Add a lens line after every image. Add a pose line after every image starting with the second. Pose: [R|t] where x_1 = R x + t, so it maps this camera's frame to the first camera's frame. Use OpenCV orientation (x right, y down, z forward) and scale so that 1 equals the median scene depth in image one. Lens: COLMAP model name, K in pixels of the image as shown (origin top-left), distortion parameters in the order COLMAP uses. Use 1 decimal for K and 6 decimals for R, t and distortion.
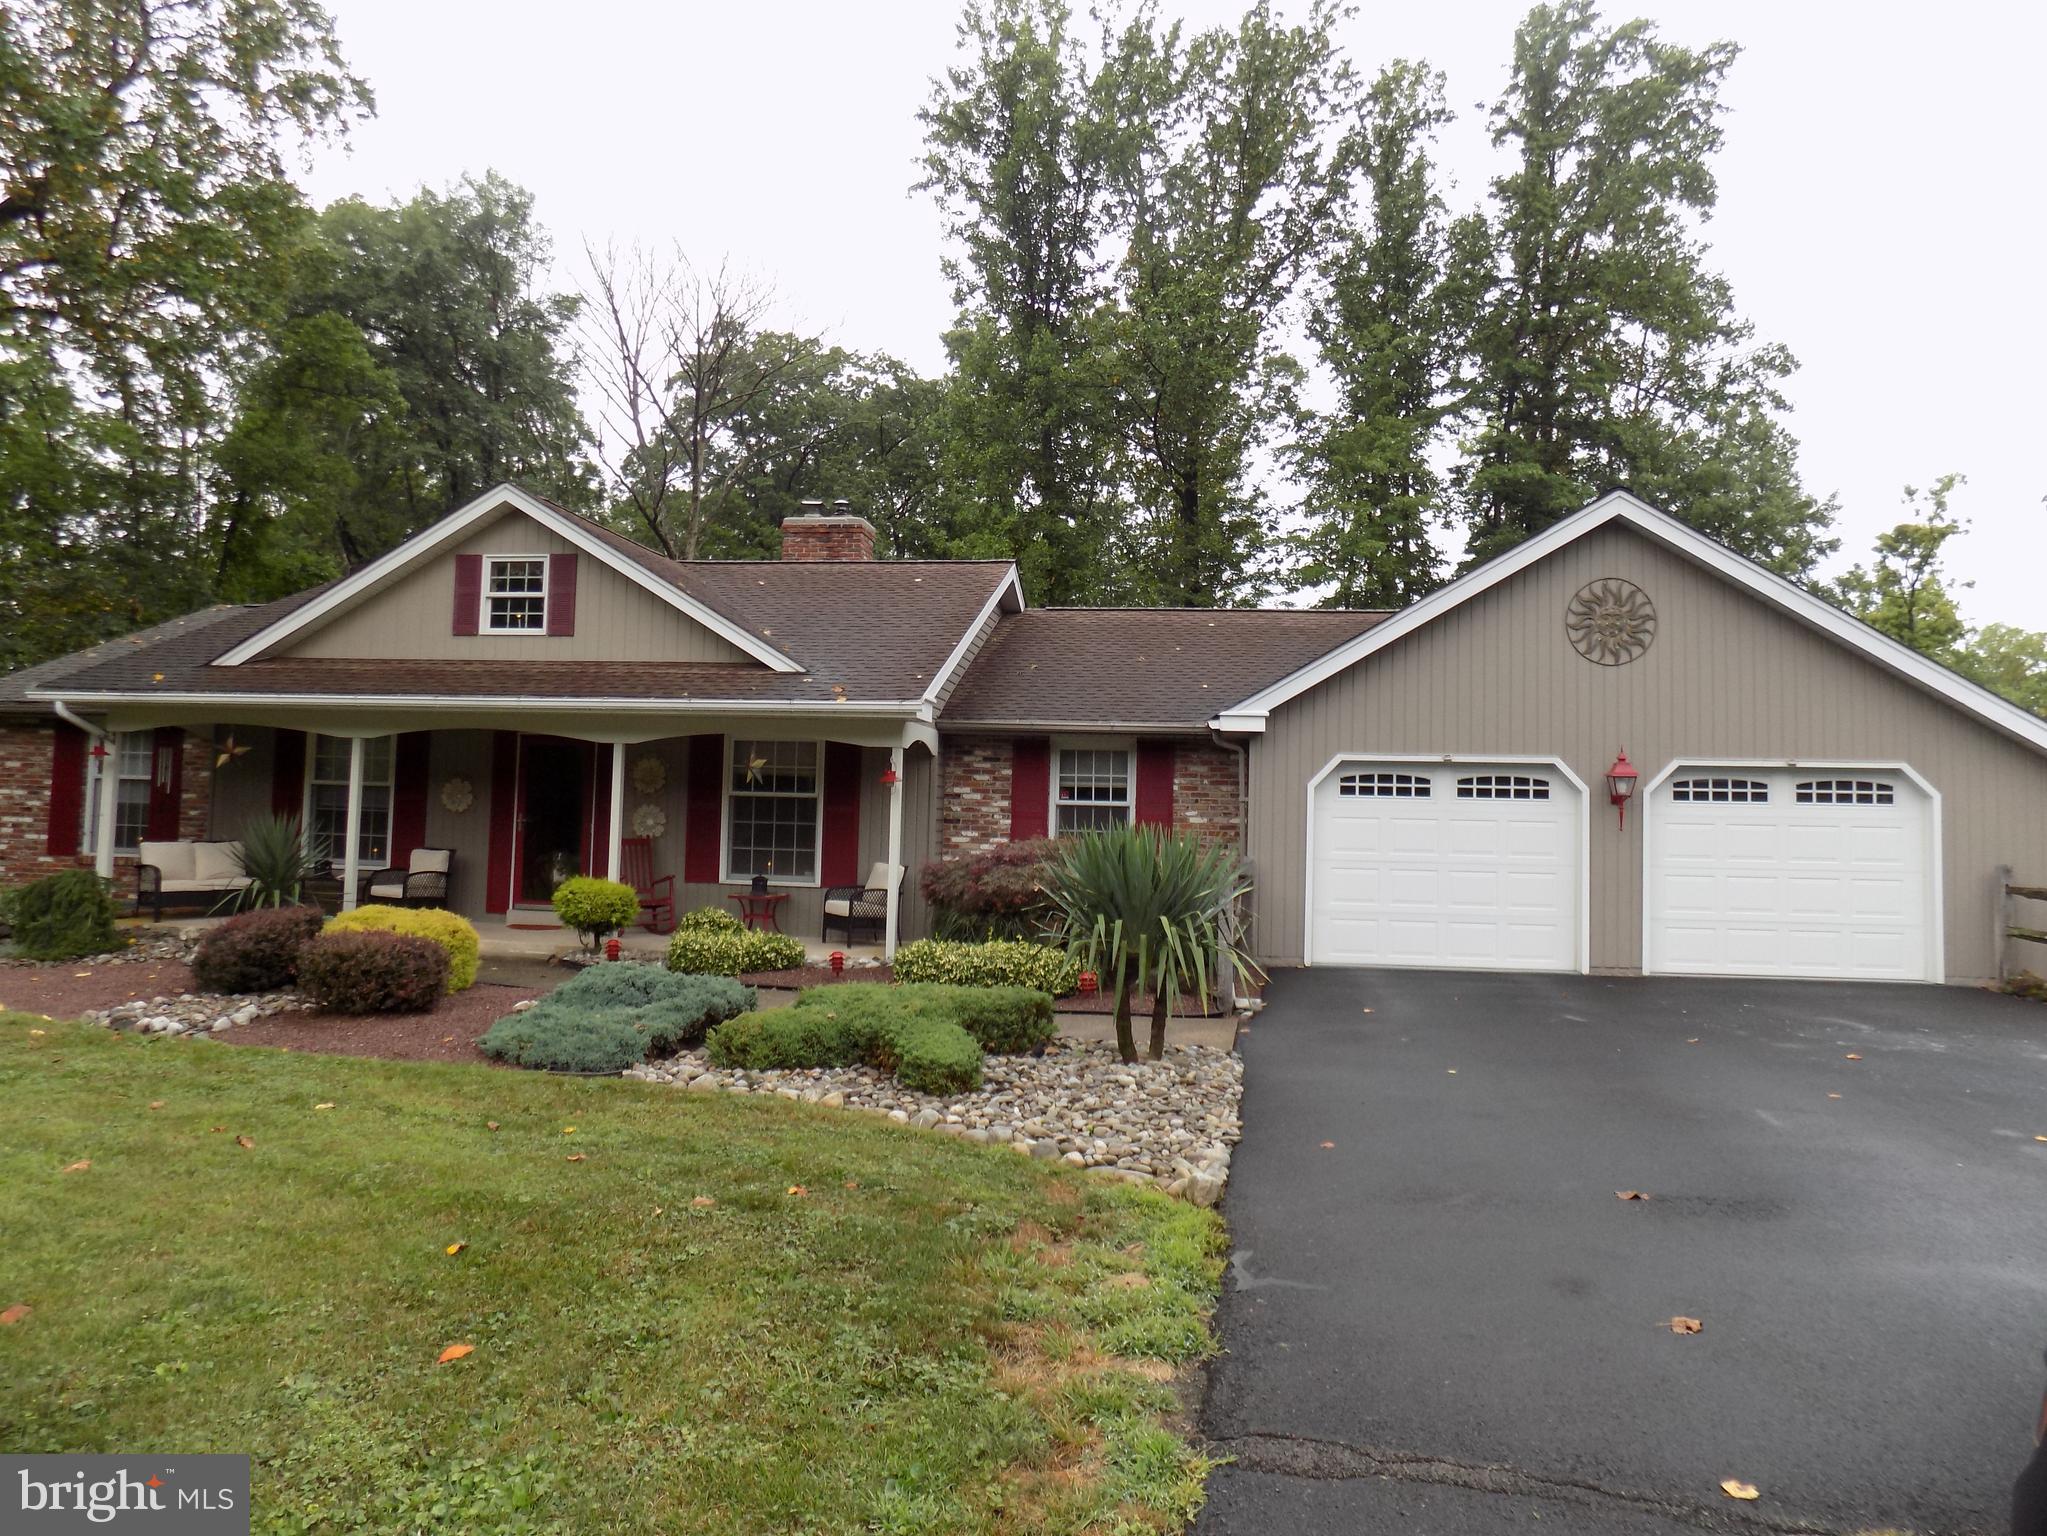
lens RADIAL K [[1398.7, 0, 1020.9], [0, 1398.7, 780.8], [0, 0, 1]] dist [-0.074343, 0.109916]
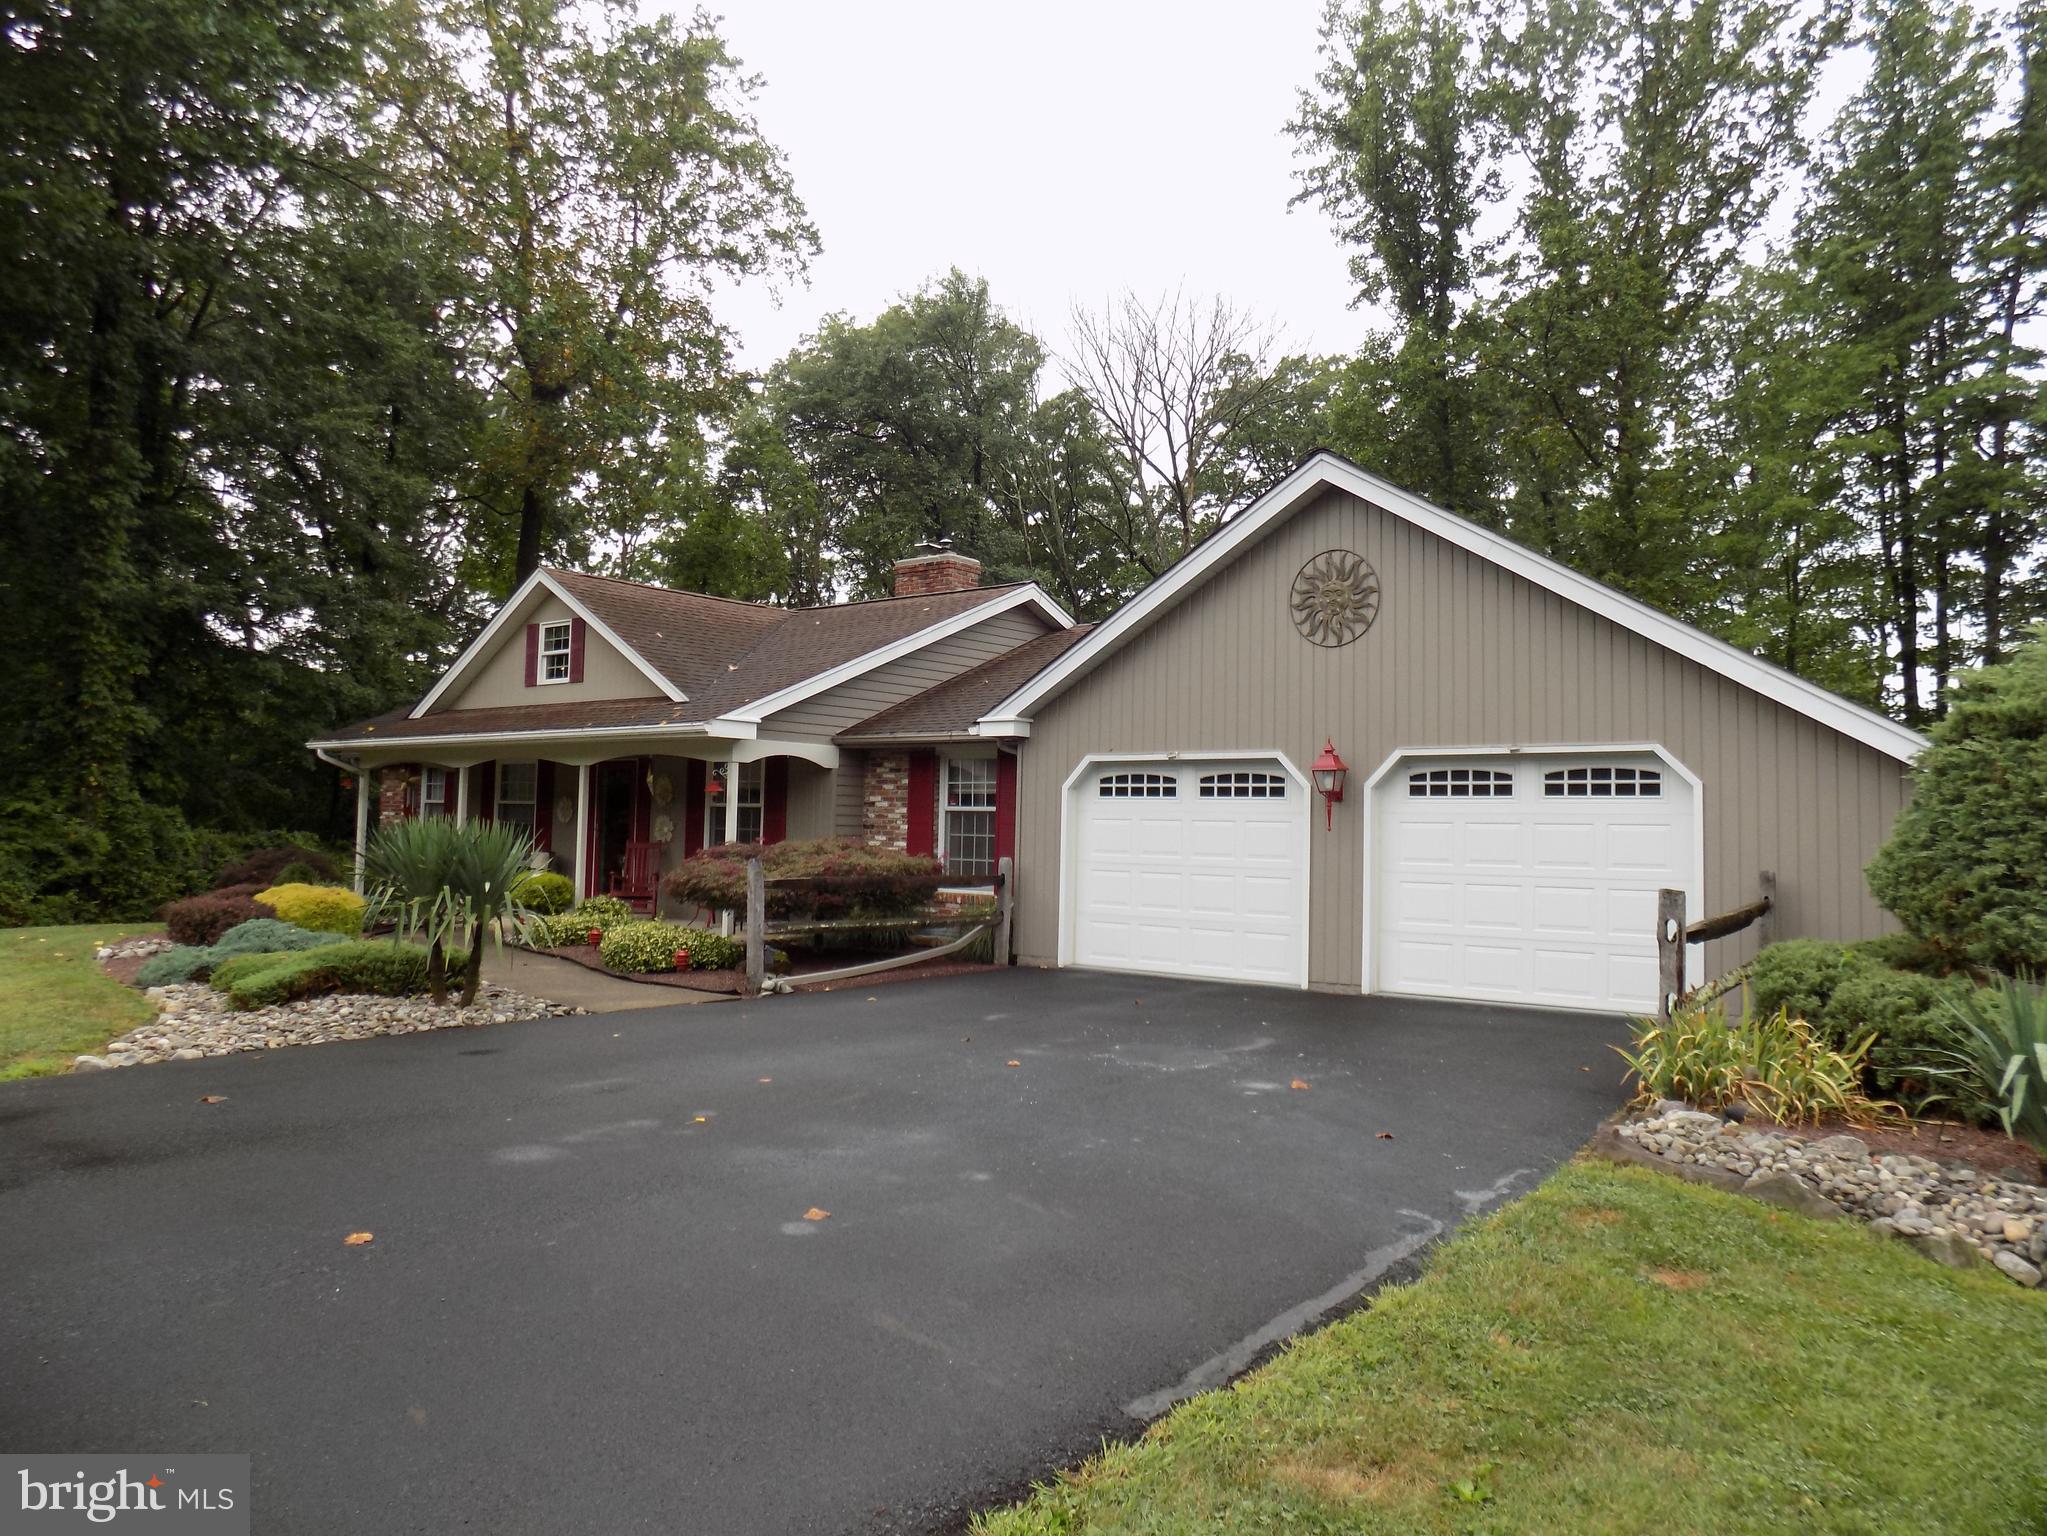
lens RADIAL K [[1345.3, 0, 1023.5], [0, 1345.3, 768.0], [0, 0, 1]] dist [0.002189, 0.035265]
pose [[0.874835, -0.030520, -0.483458, 0.617953], [0.022769, 0.999501, -0.021895, 0.009062], [0.483885, 0.008146, 0.875094, 0.127269]]
